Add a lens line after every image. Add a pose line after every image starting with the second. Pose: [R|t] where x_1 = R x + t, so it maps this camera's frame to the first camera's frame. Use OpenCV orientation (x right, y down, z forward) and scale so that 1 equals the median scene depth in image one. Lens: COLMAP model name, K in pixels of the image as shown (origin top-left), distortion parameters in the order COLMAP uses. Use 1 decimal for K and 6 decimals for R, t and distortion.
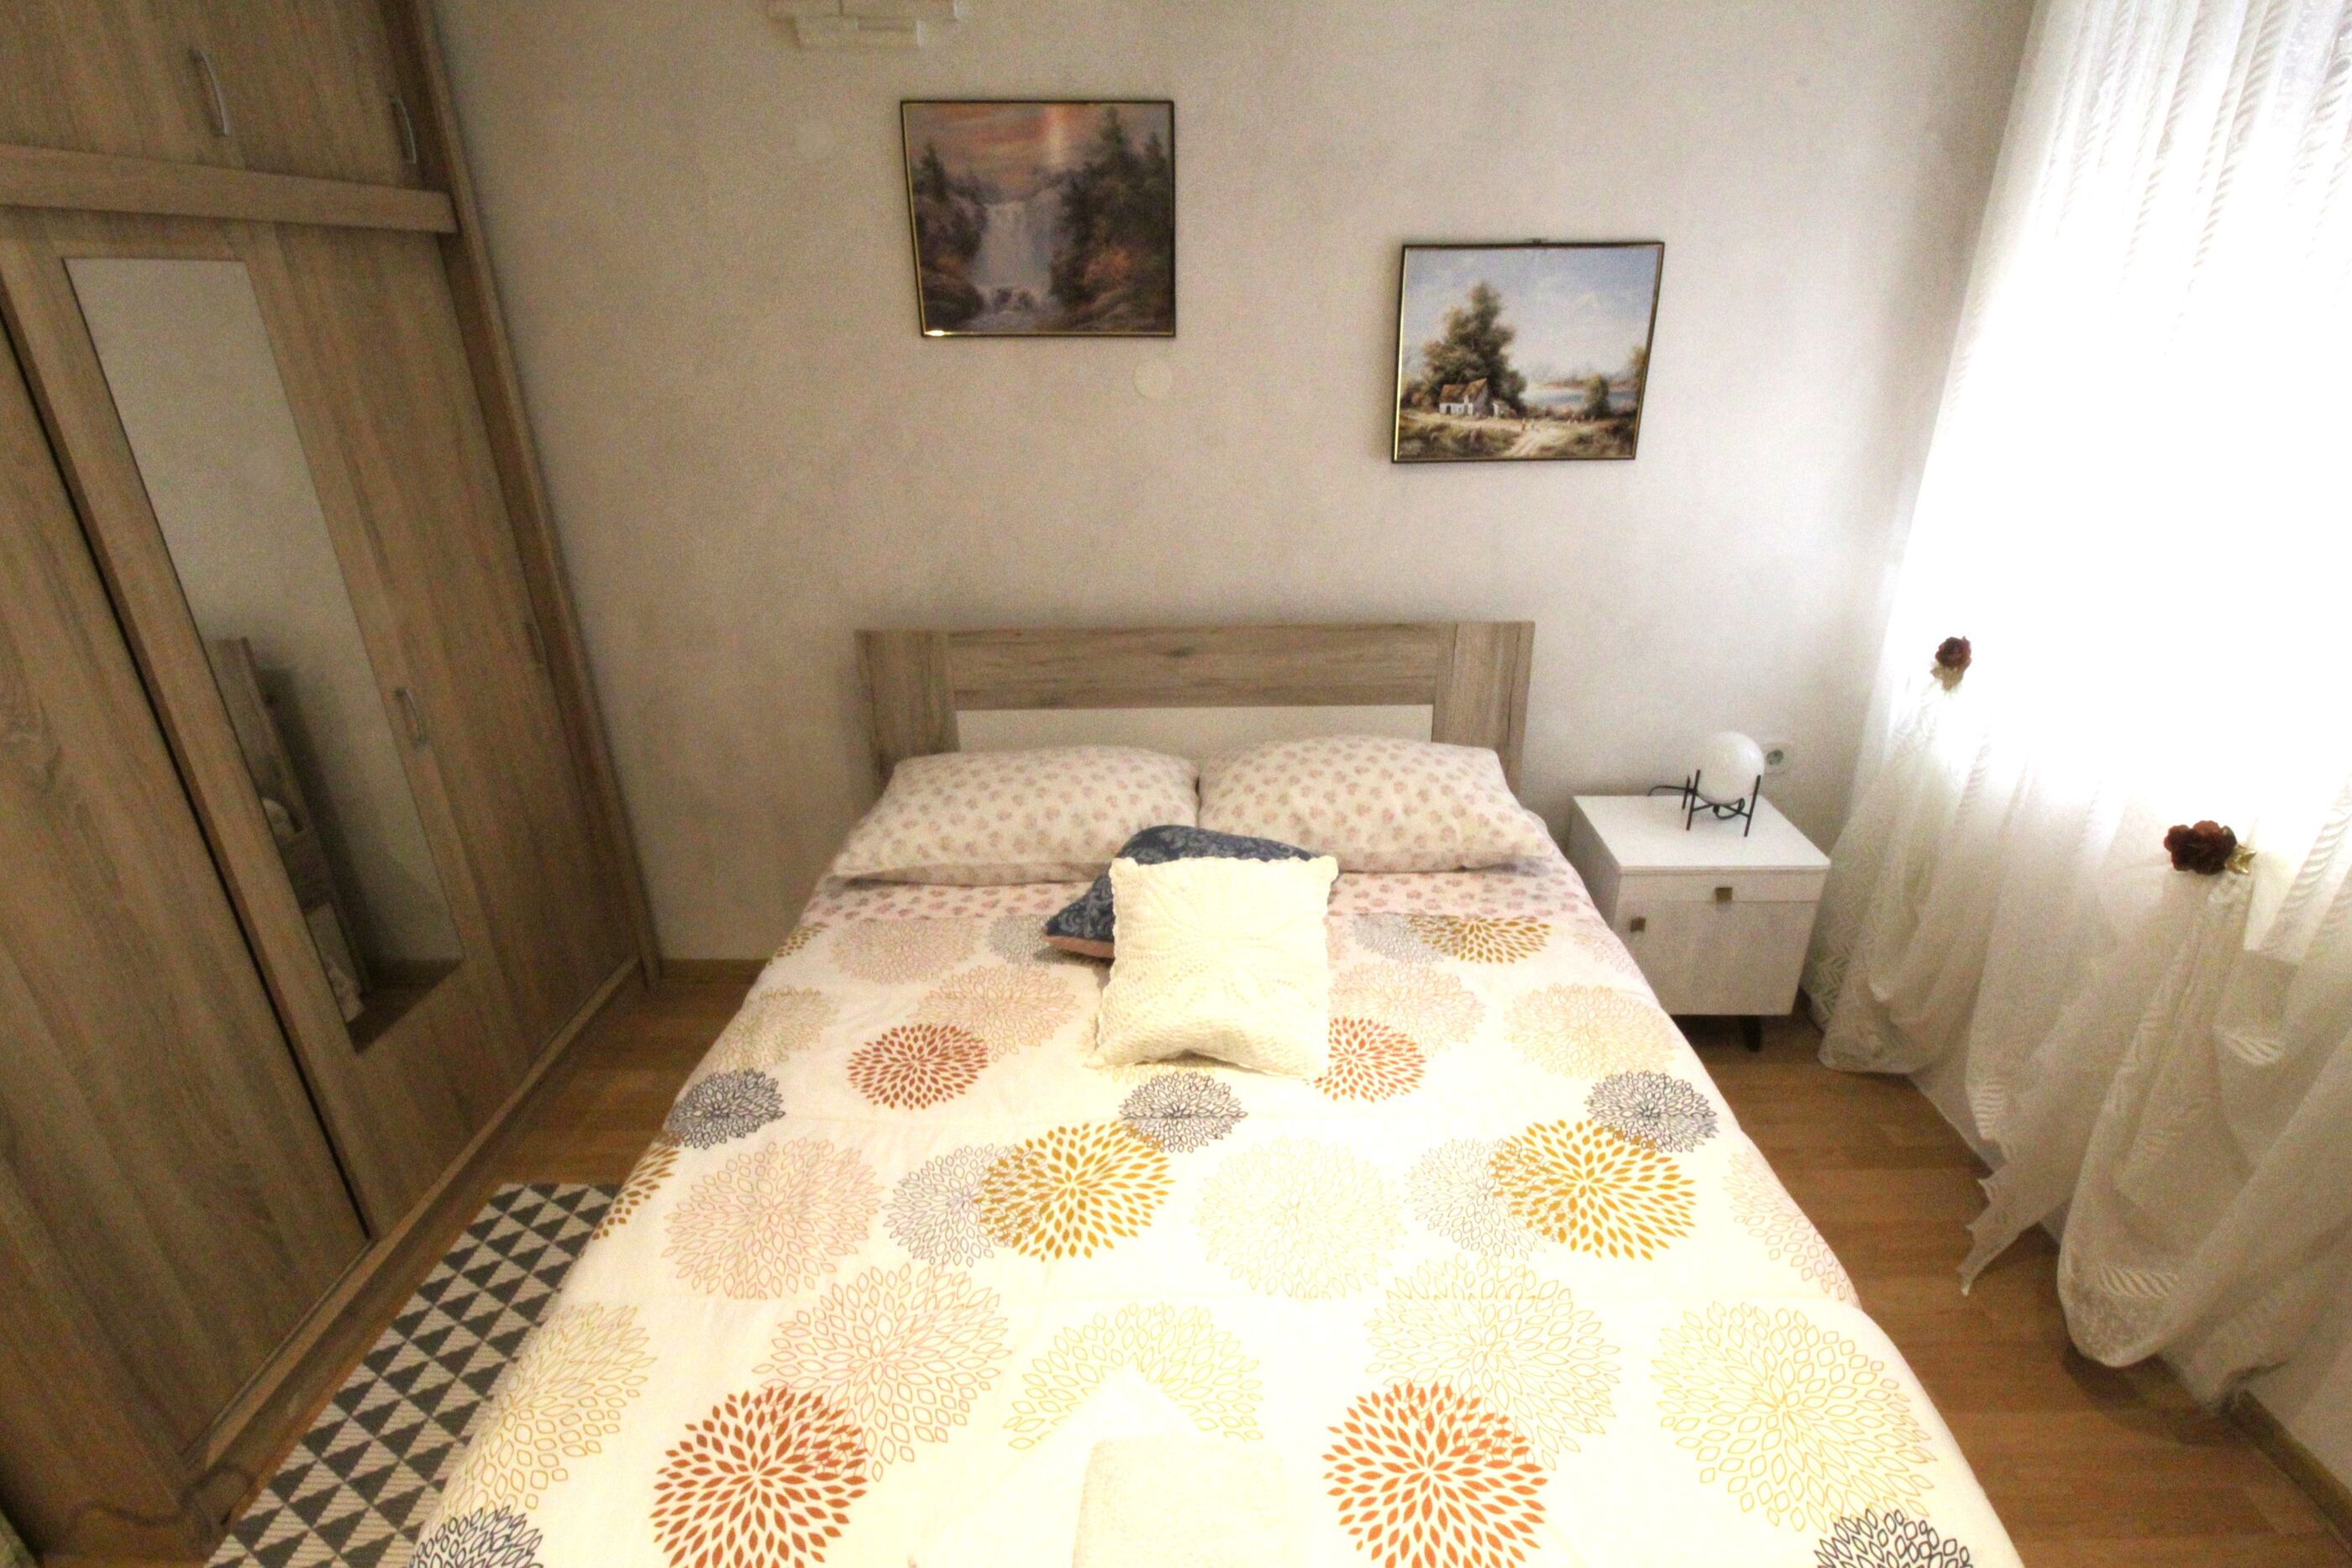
lens RADIAL K [[1115.2, 0, 1217.6], [0, 1115.2, 788.3], [0, 0, 1]] dist [0.000481, -0.012033]
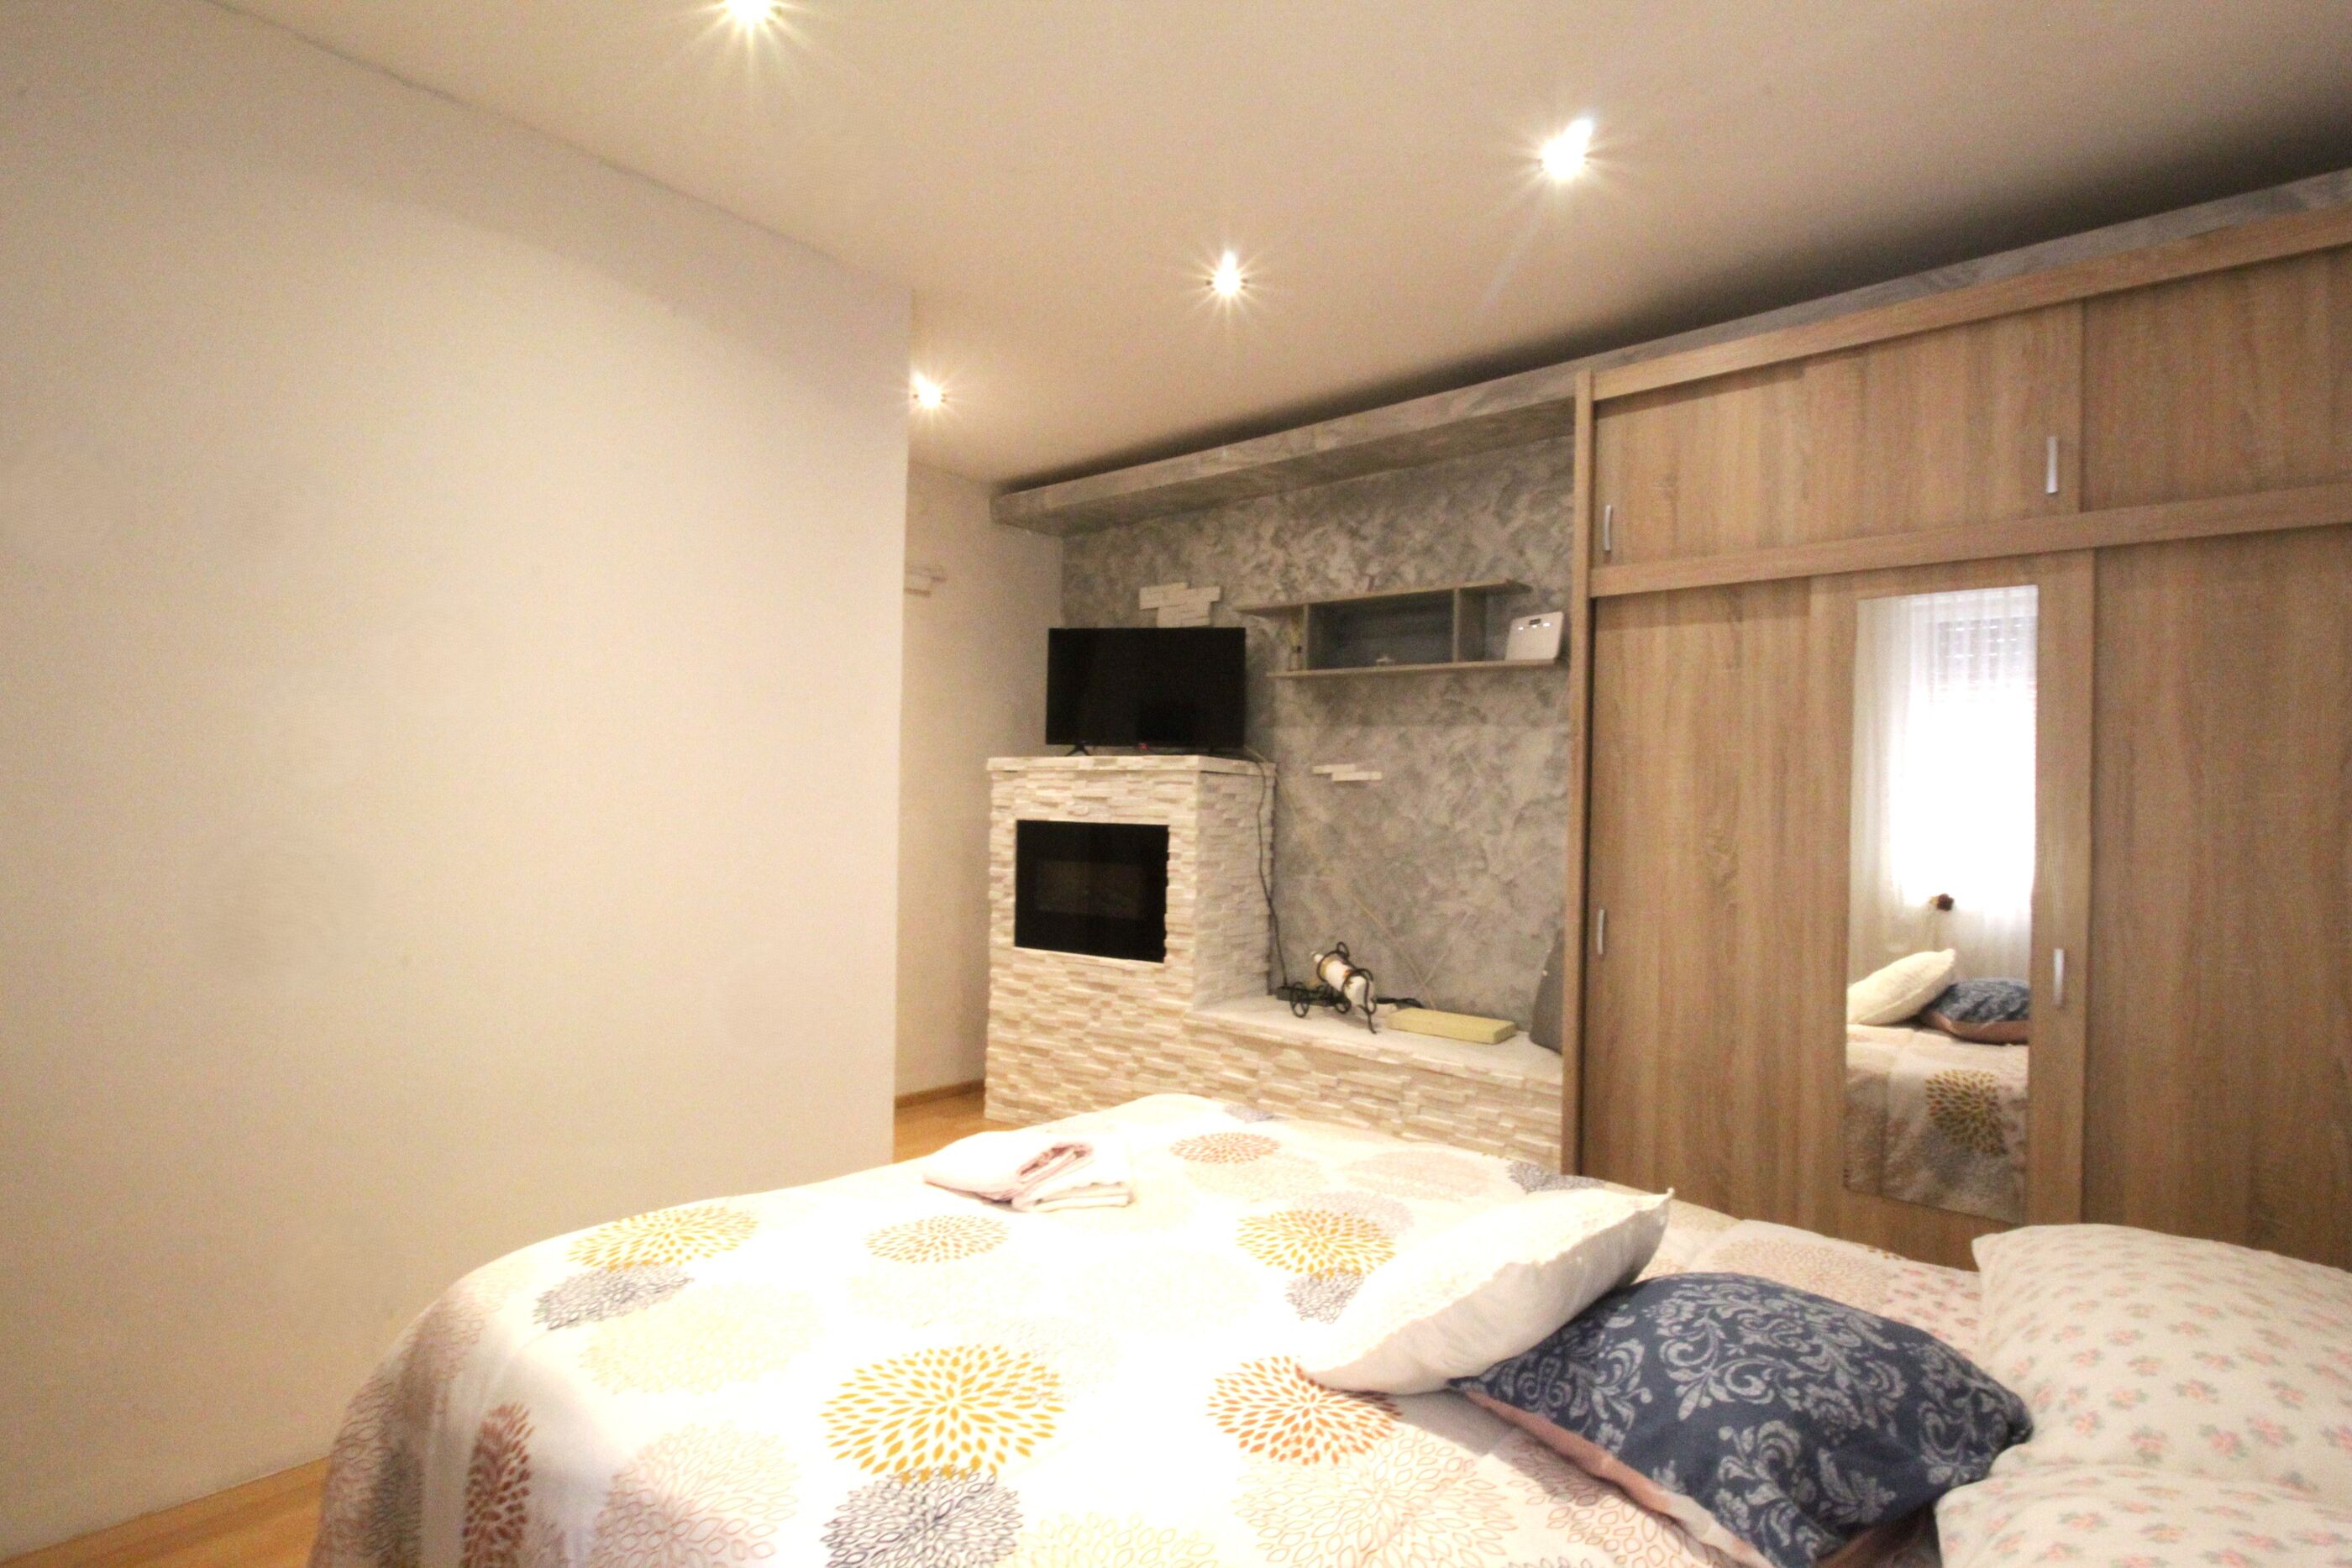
lens RADIAL K [[1115.2, 0, 1217.6], [0, 1115.2, 788.3], [0, 0, 1]] dist [0.000481, -0.012033]
pose [[-0.641255, -0.016926, -0.767141, 0.533126], [-0.324184, 0.912126, 0.250861, -0.210972], [0.695483, 0.409560, -0.590392, 0.905003]]
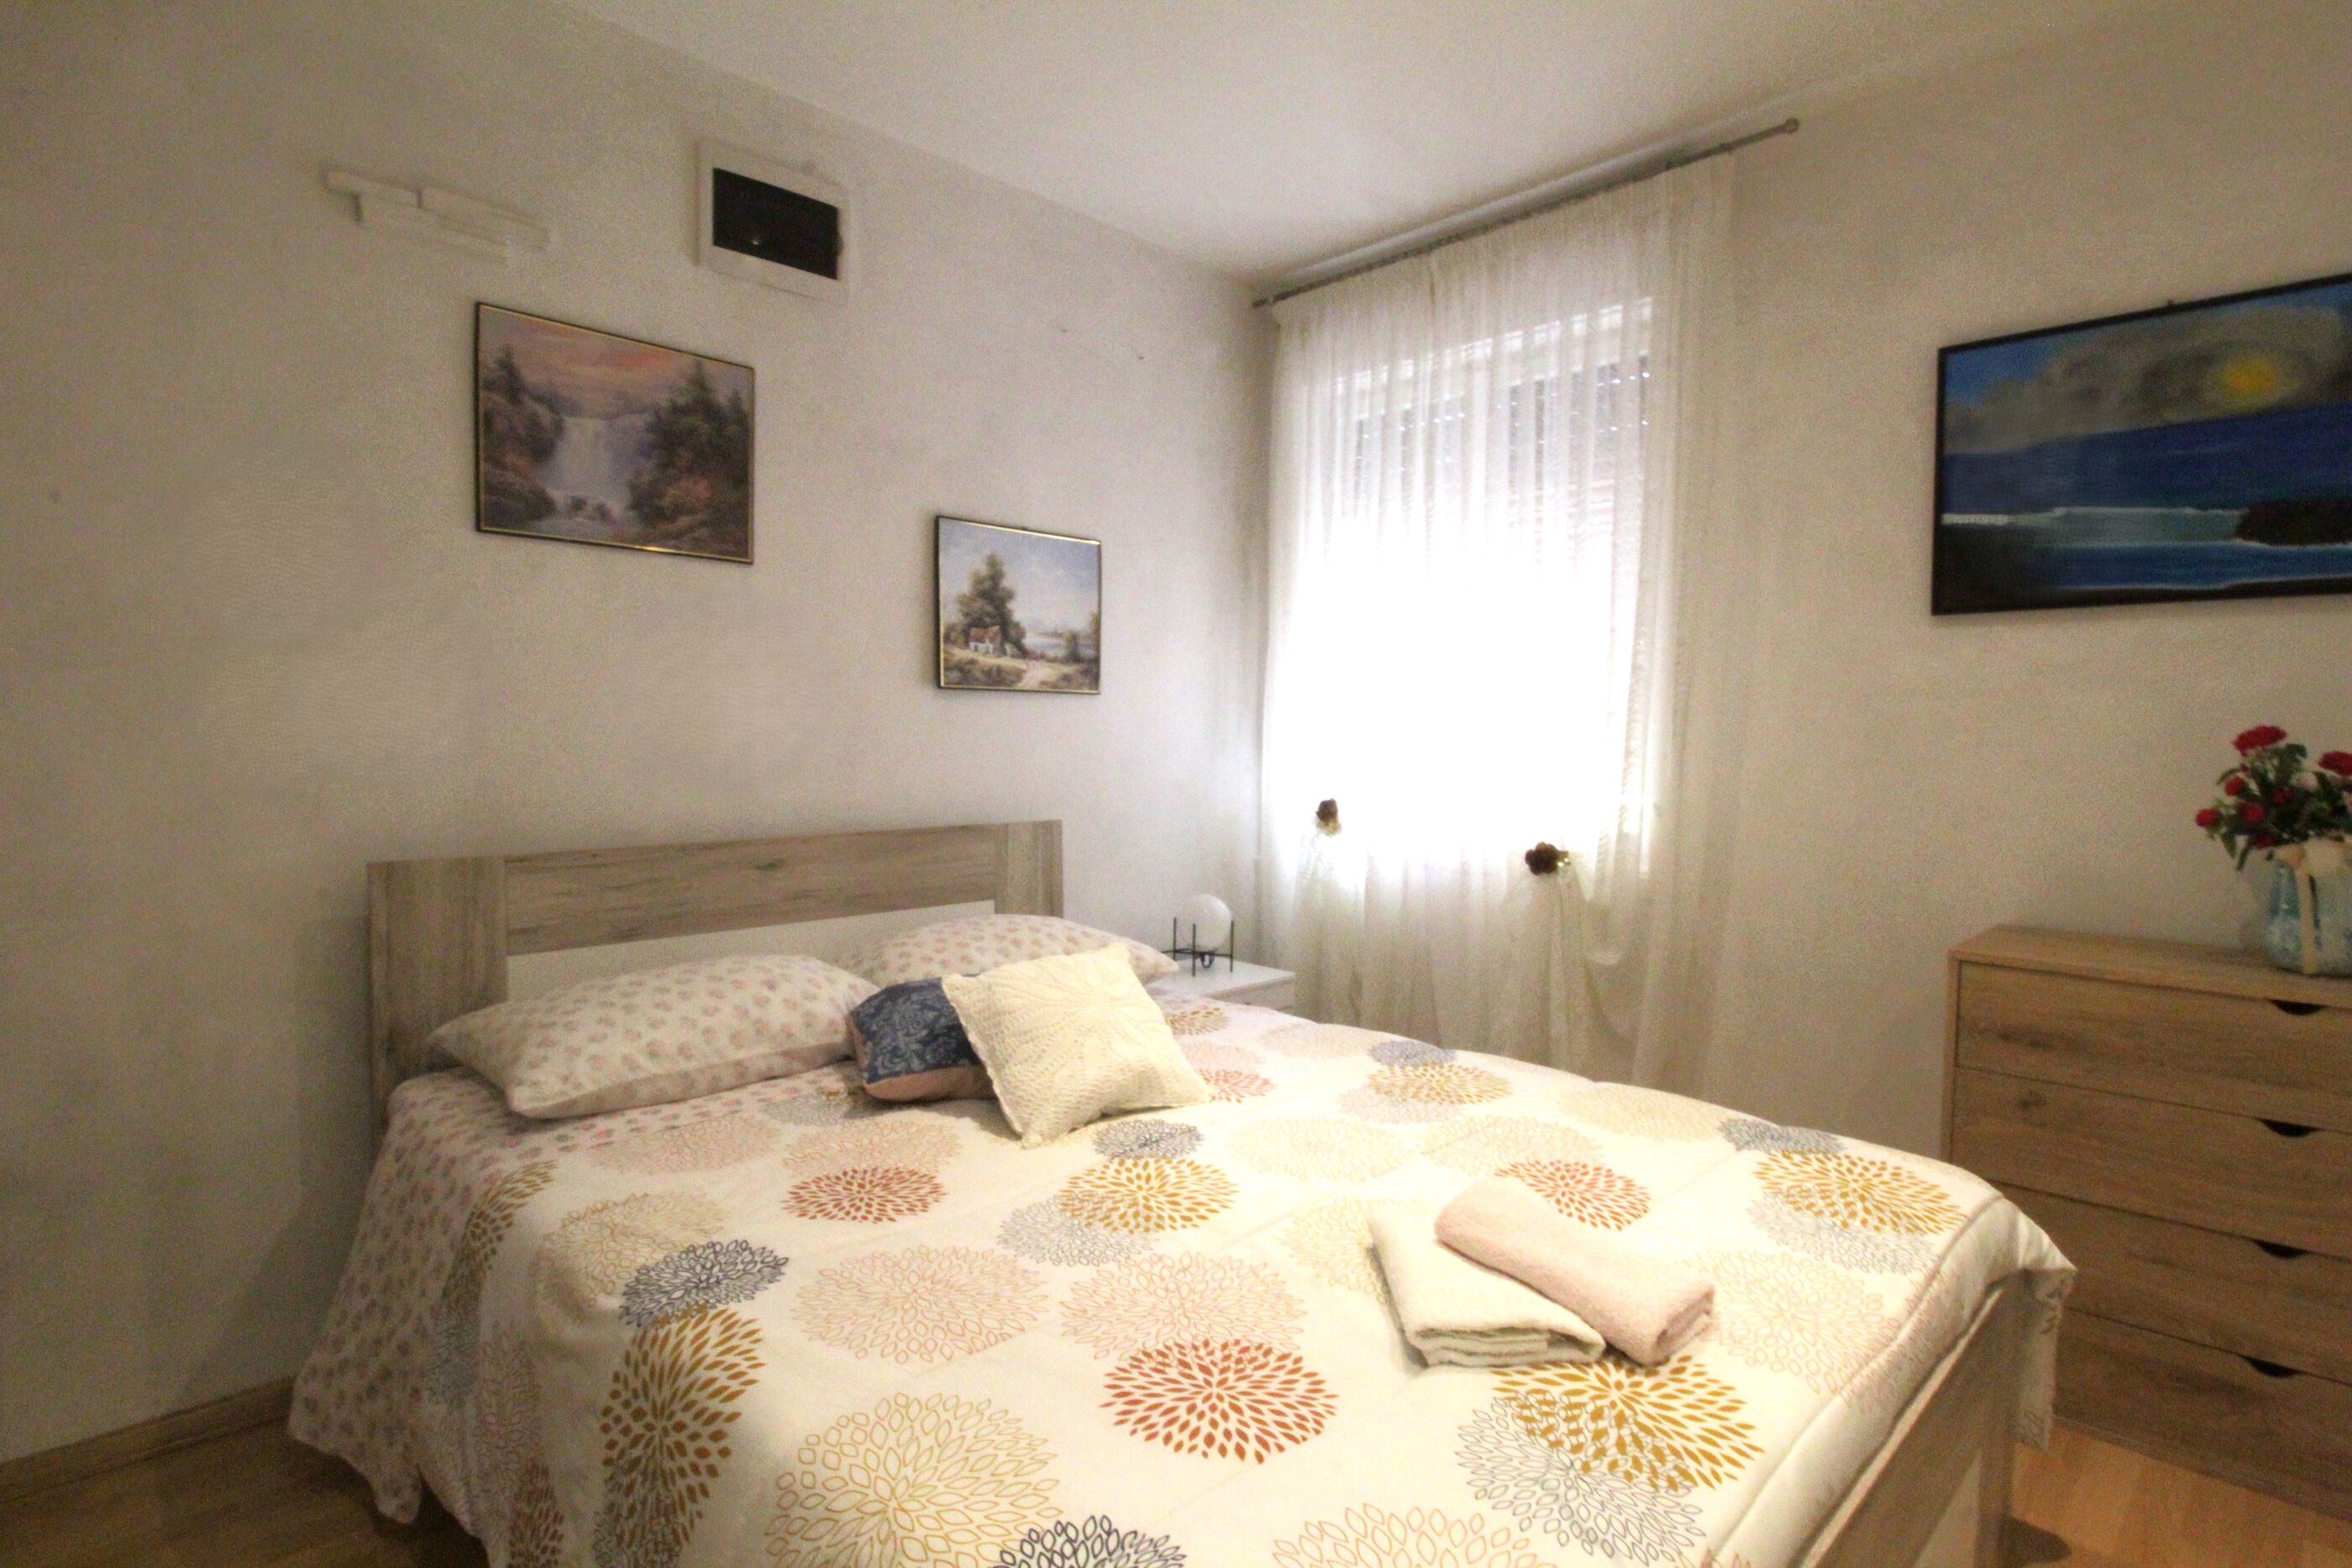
lens RADIAL K [[1163.5, 0, 1202.2], [0, 1163.5, 786.5], [0, 0, 1]] dist [0.000238, -0.000199]
pose [[0.709444, -0.018622, 0.704516, -0.537869], [0.268263, 0.931535, -0.245516, 0.181720], [-0.651709, 0.363175, 0.665867, 0.072072]]
